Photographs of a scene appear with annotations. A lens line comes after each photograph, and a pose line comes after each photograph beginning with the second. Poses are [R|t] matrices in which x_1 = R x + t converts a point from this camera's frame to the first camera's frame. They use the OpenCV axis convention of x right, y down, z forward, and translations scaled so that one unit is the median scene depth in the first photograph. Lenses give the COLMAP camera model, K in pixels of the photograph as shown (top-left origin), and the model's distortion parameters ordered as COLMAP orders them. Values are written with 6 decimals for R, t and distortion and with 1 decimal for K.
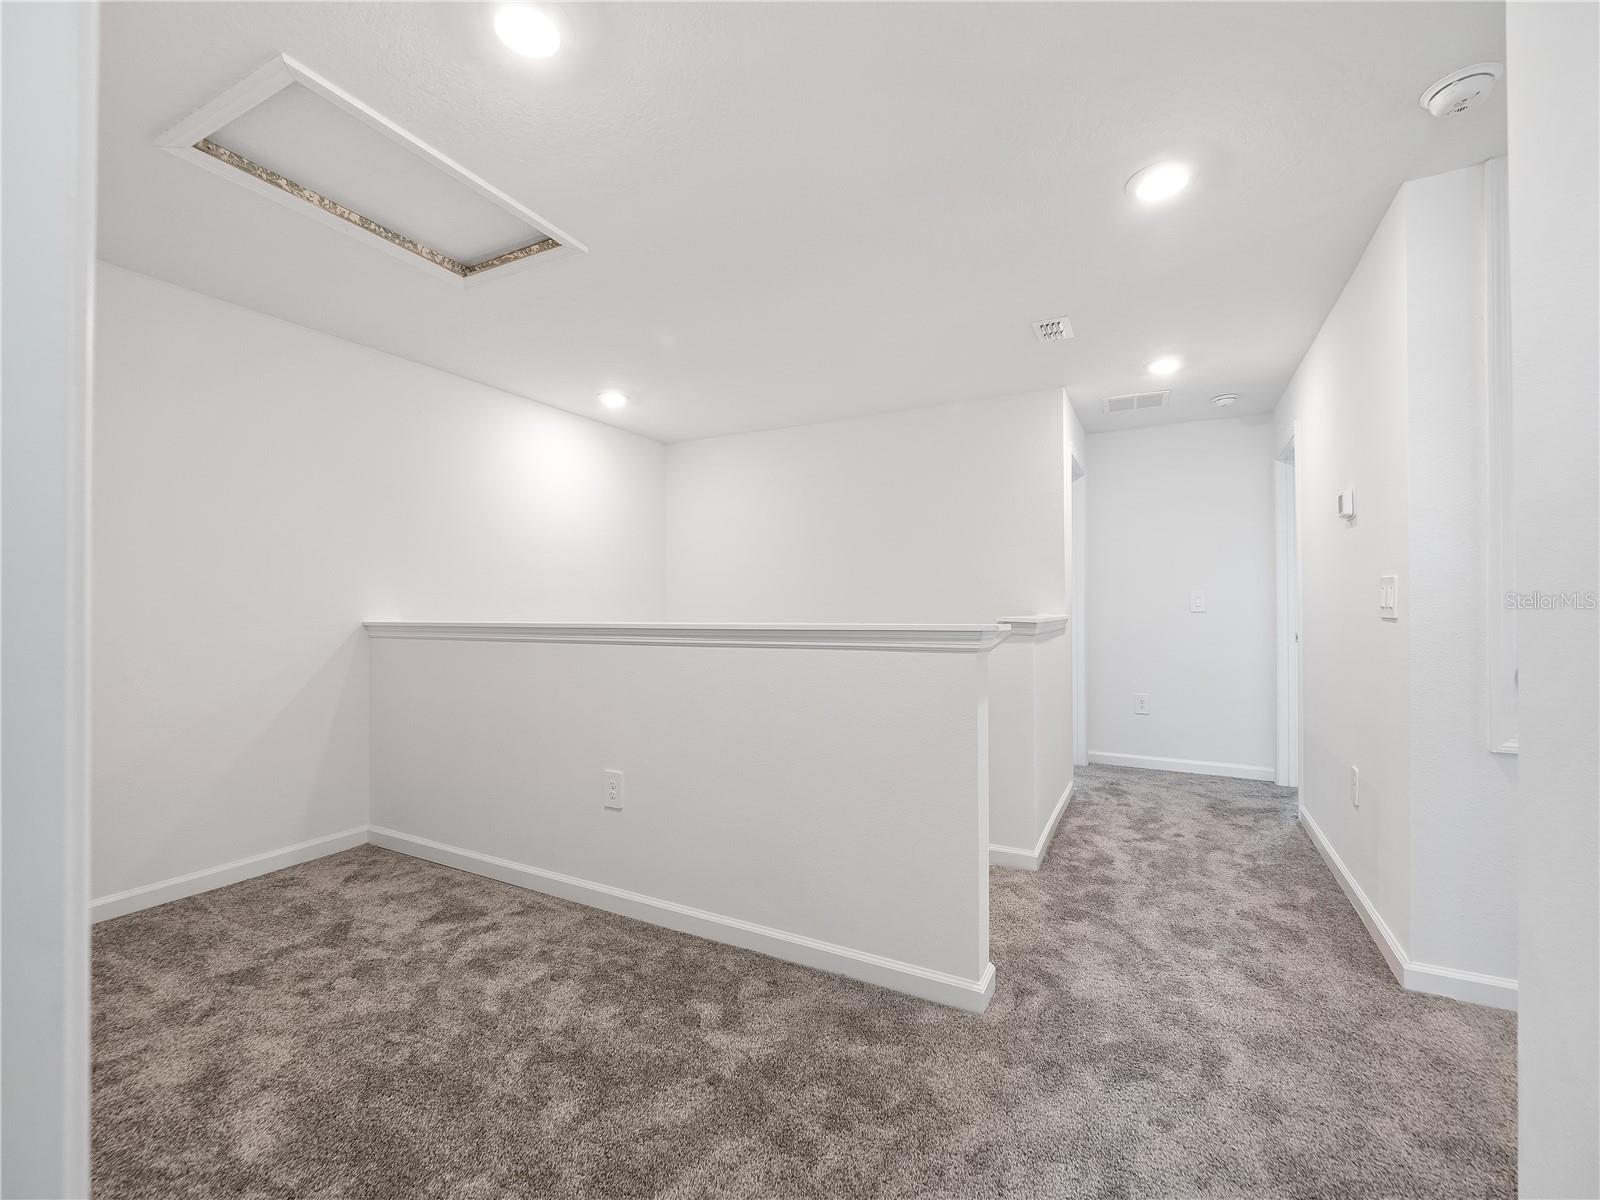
lens RADIAL K [[677.4, 0, 786.0], [0, 677.4, 598.6], [0, 0, 1]] dist [0.012319, -0.004513]
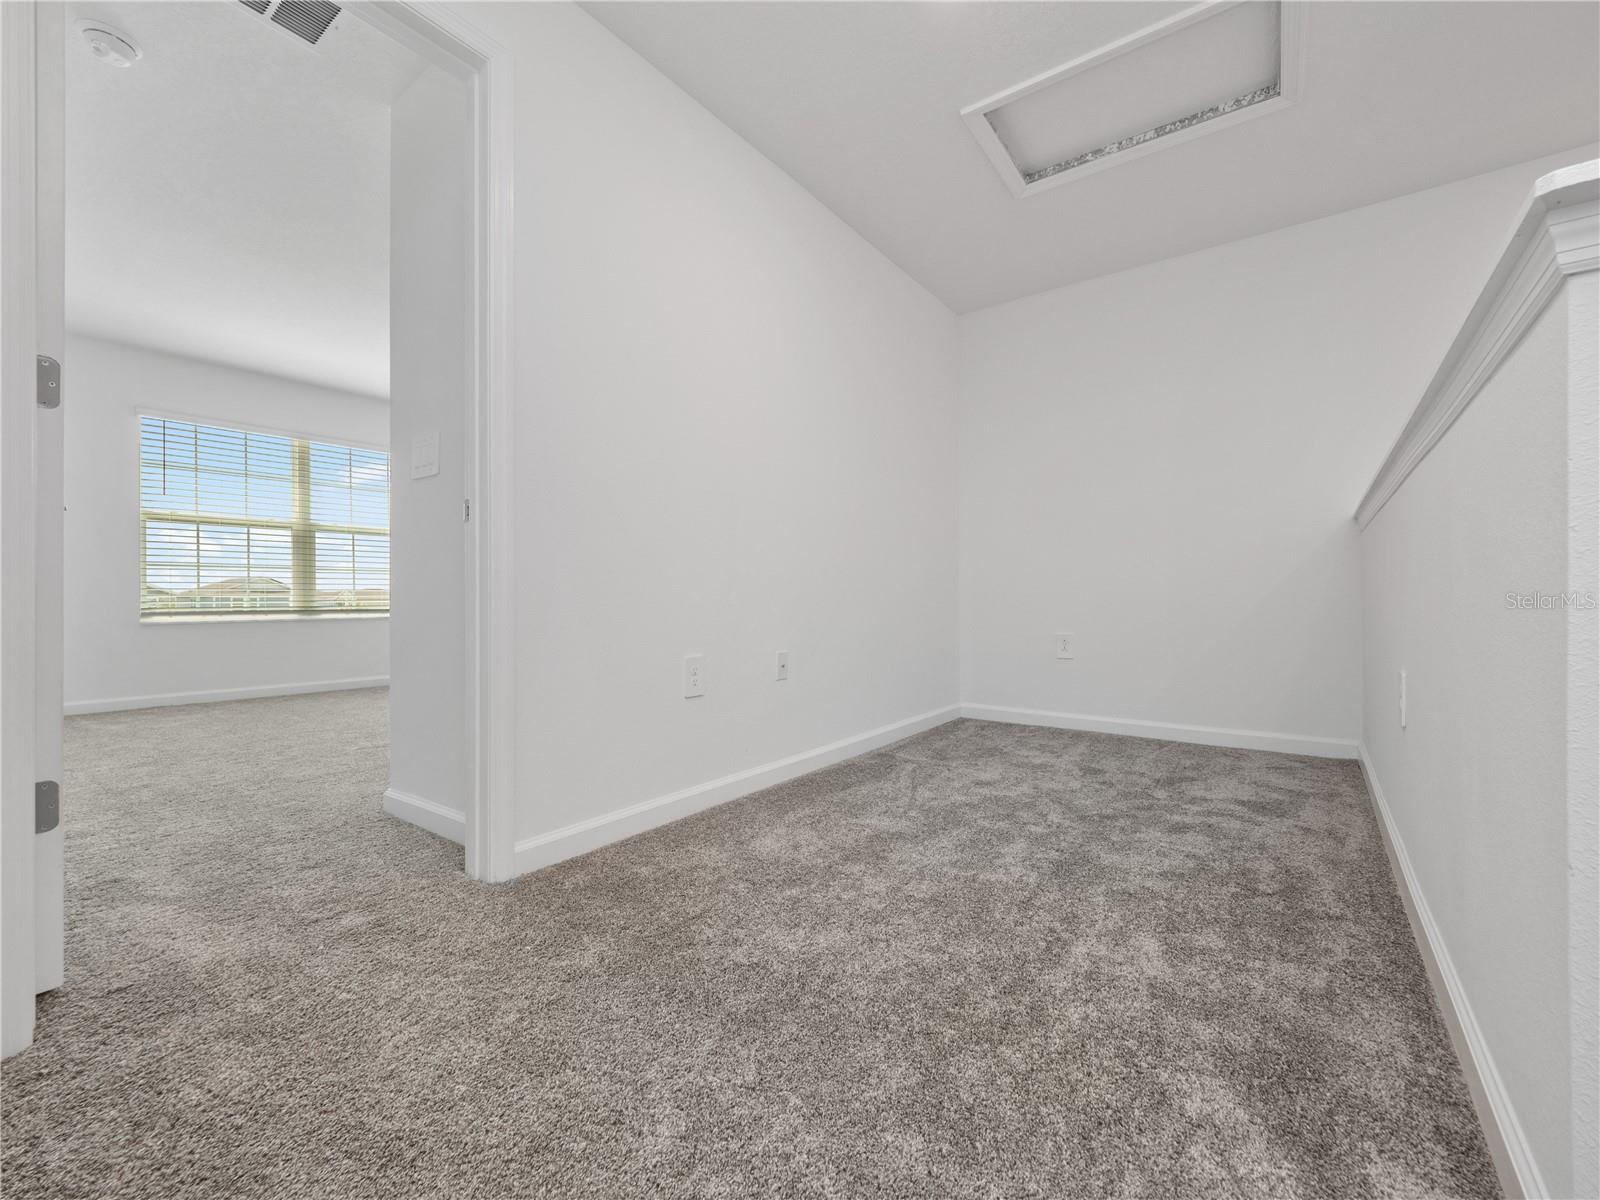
lens RADIAL K [[677.4, 0, 786.0], [0, 677.4, 598.6], [0, 0, 1]] dist [0.012319, -0.004513]
pose [[-0.124946, 0.007975, -0.992132, 0.574098], [0.022680, 0.999729, 0.005180, 0.186643], [0.991904, -0.021855, -0.125093, 0.549393]]
